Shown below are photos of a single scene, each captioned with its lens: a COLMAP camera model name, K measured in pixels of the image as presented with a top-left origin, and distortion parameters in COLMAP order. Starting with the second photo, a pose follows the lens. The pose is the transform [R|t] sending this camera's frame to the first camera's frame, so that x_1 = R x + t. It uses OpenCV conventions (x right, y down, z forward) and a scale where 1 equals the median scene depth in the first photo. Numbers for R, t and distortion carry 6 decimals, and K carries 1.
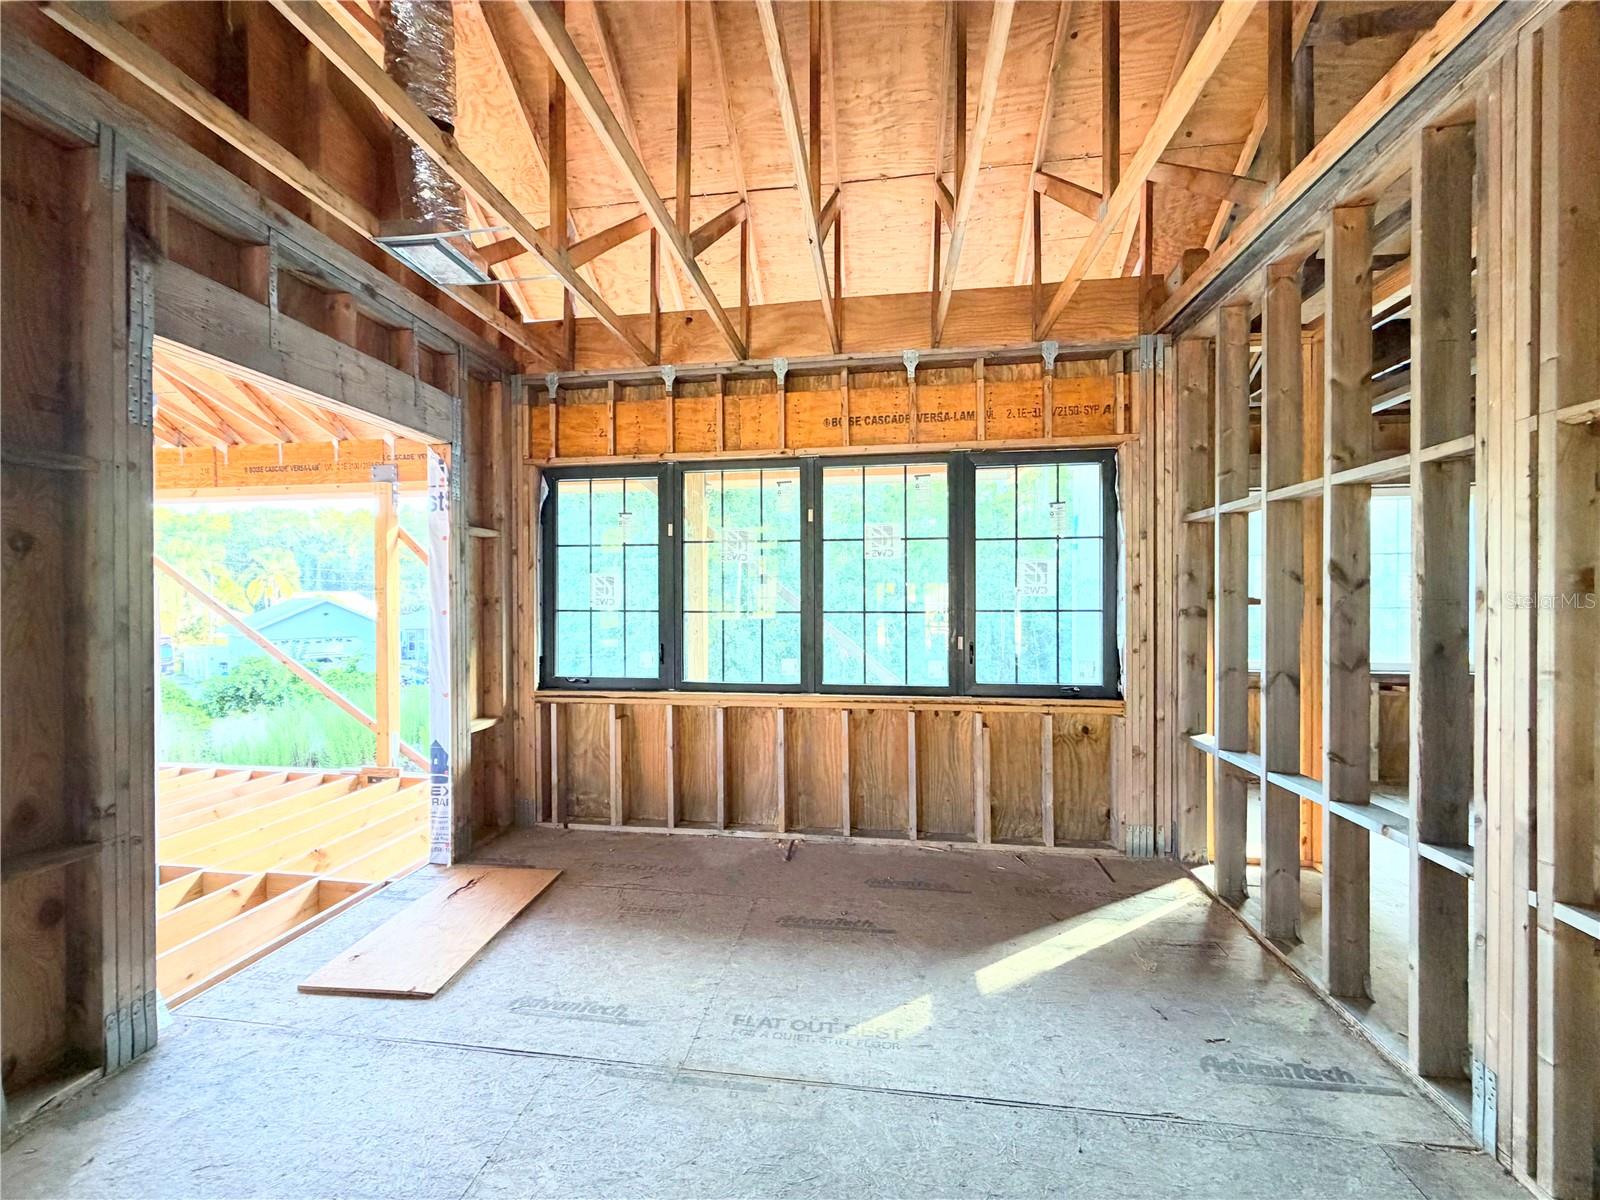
lens RADIAL K [[635.4, 0, 795.3], [0, 635.4, 603.6], [0, 0, 1]] dist [-0.000495, 0.000213]
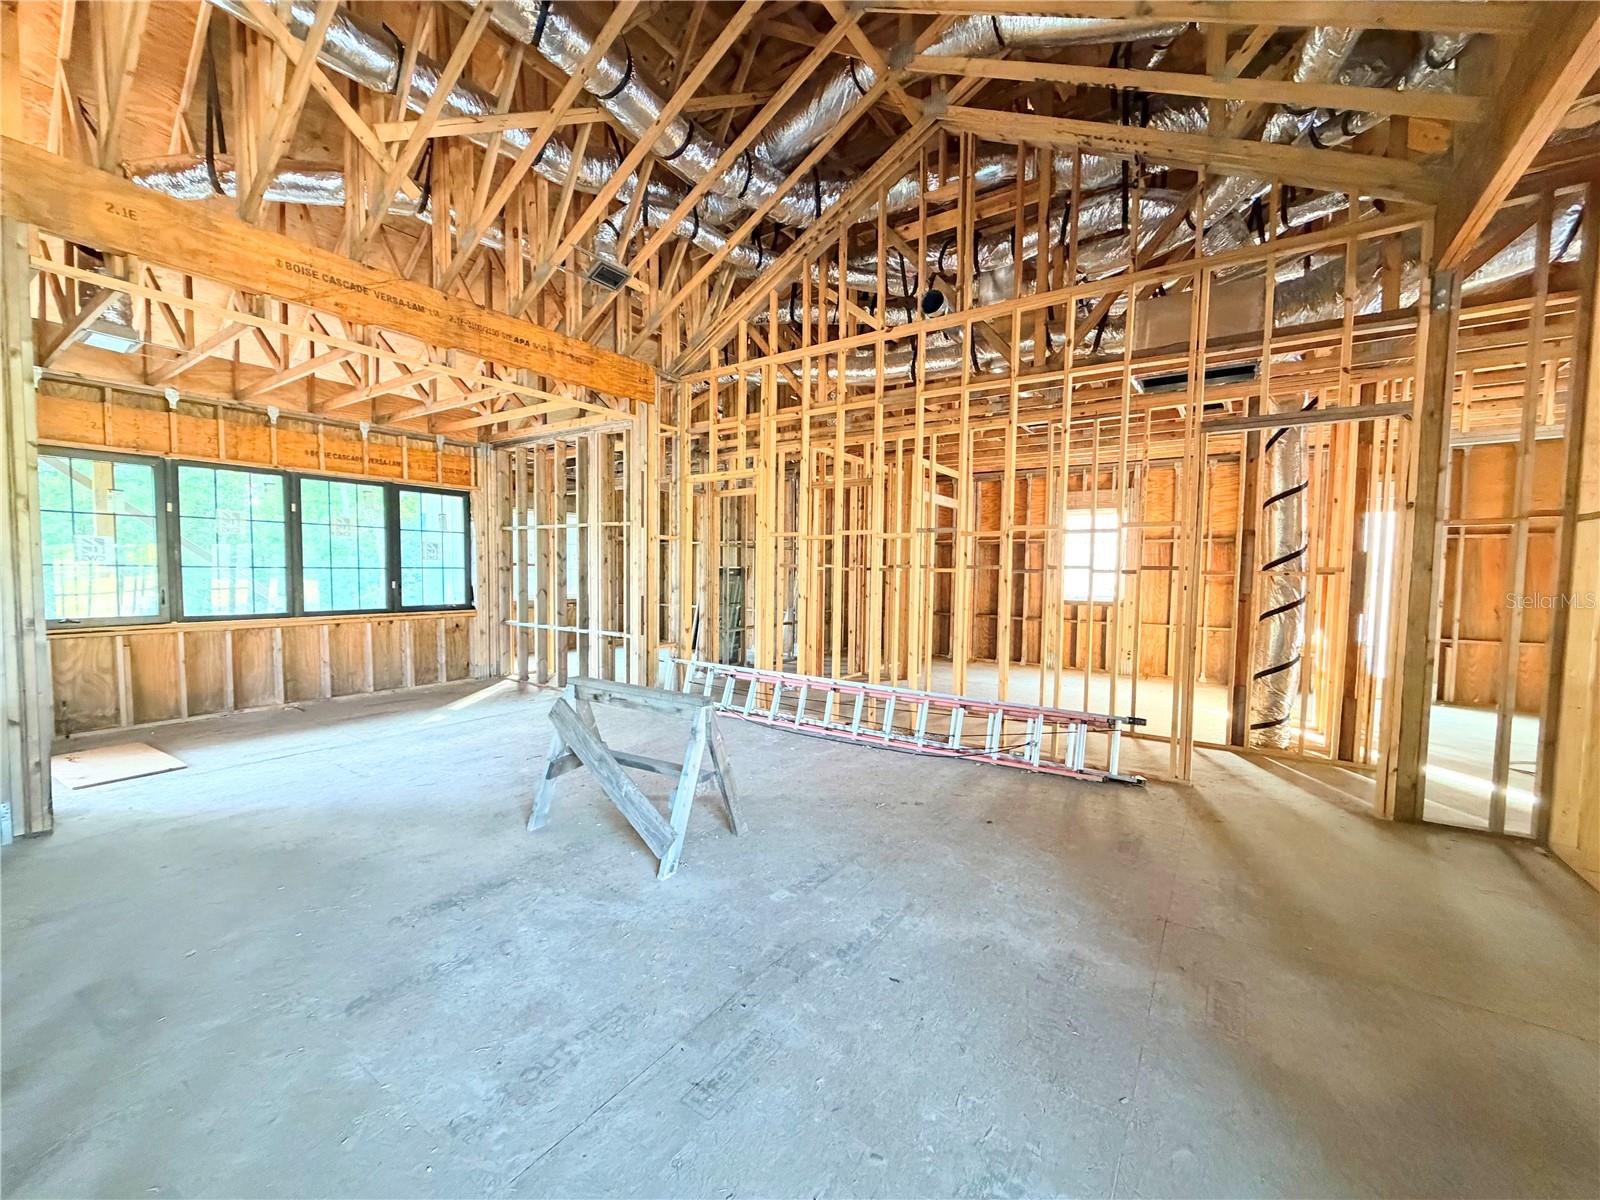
lens RADIAL K [[635.4, 0, 795.3], [0, 635.4, 603.6], [0, 0, 1]] dist [-0.000495, 0.000213]
pose [[0.444502, -0.040931, 0.894842, -0.875768], [-0.010226, 0.998659, 0.050759, 0.010132], [-0.895719, -0.031713, 0.443488, -0.877523]]
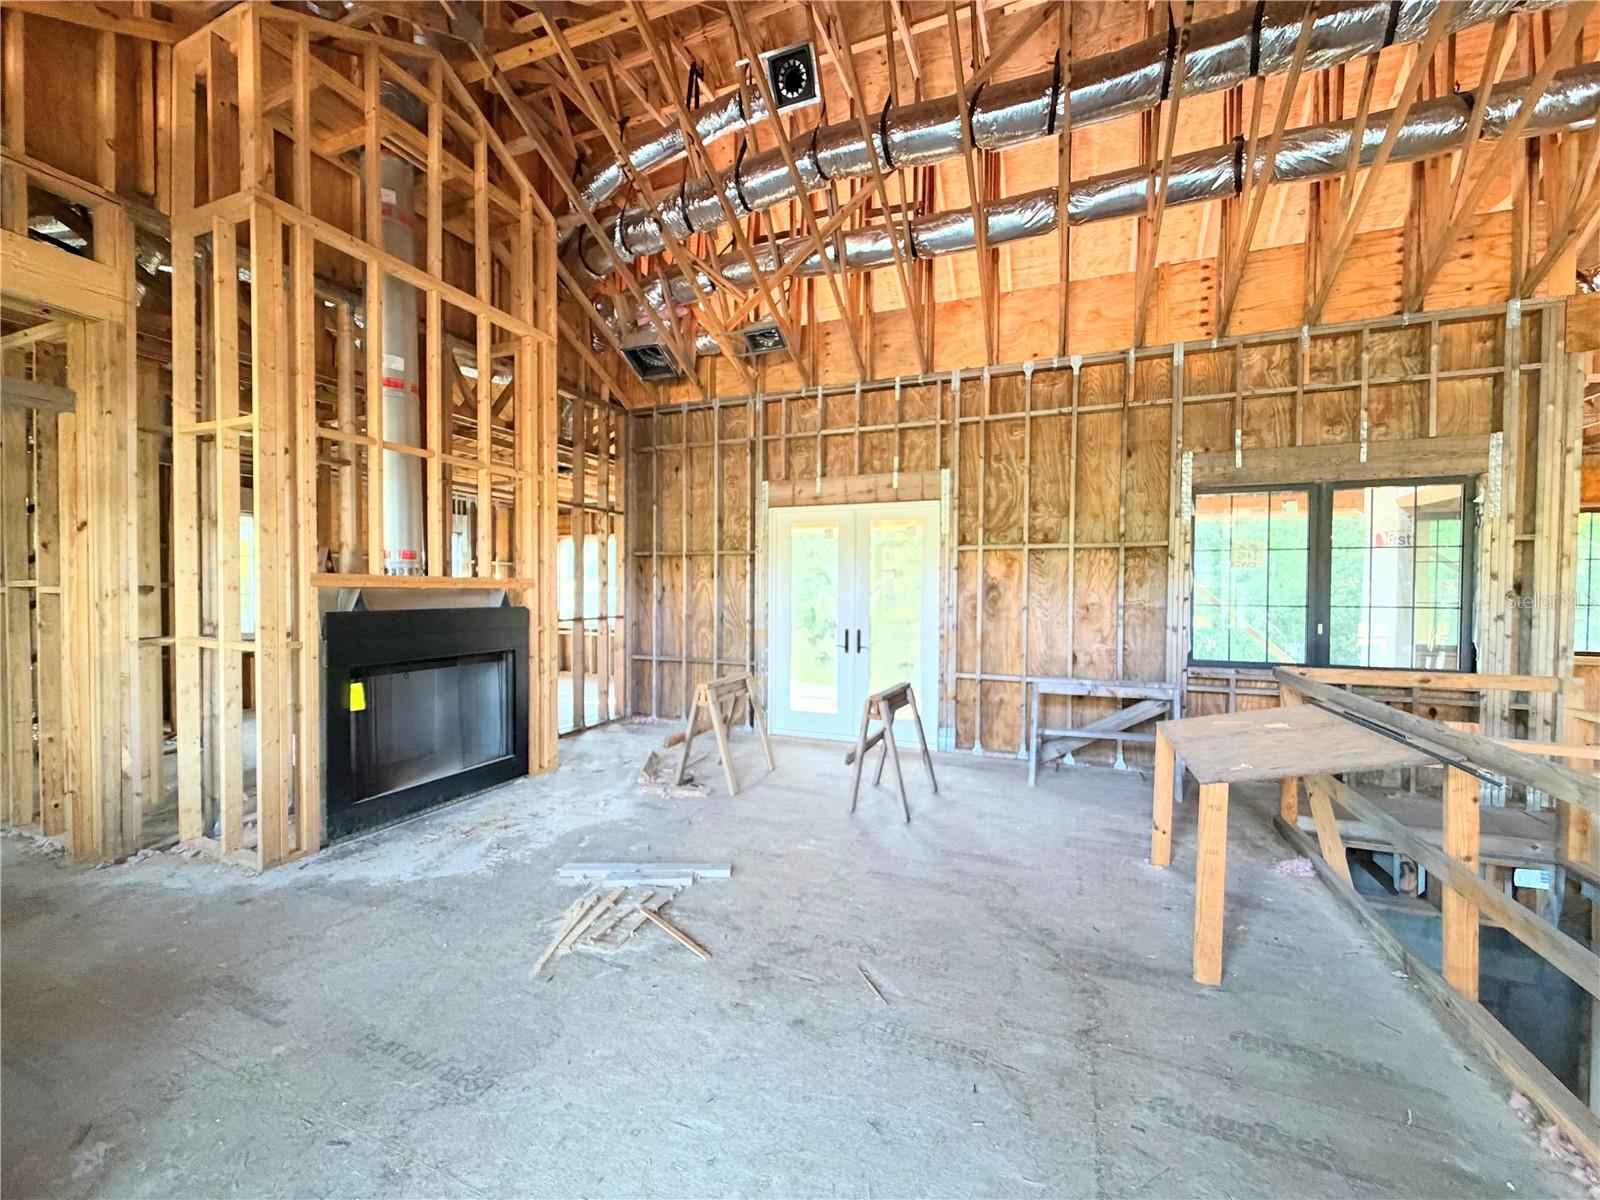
lens RADIAL K [[635.4, 0, 795.3], [0, 635.4, 603.6], [0, 0, 1]] dist [-0.000495, 0.000213]
pose [[0.969161, 0.013158, -0.246079, -1.578729], [-0.009937, 0.999848, 0.014328, 0.004452], [0.246230, -0.011441, 0.969144, -1.008017]]
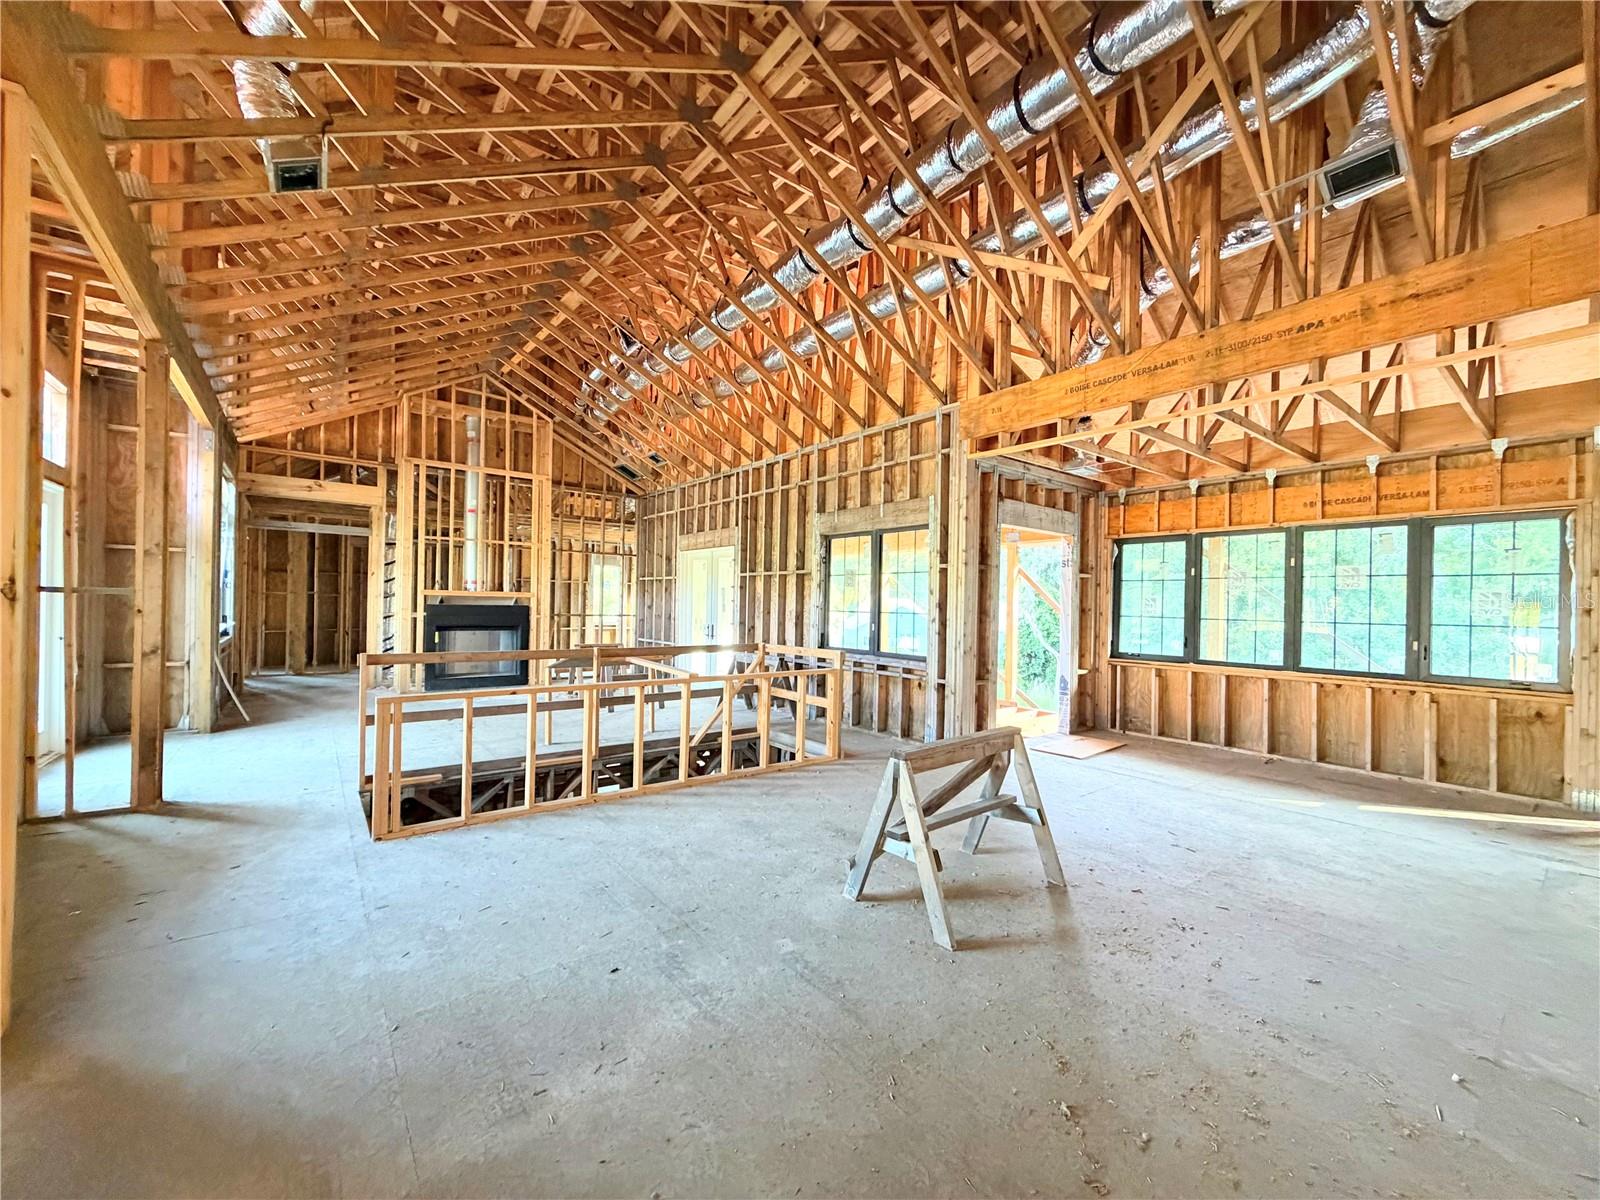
lens RADIAL K [[635.4, 0, 795.3], [0, 635.4, 603.6], [0, 0, 1]] dist [-0.000495, 0.000213]
pose [[0.718086, 0.016859, -0.695750, 0.245915], [-0.023970, 0.999713, -0.000515, -0.001231], [0.695541, 0.017047, 0.718284, -1.059729]]
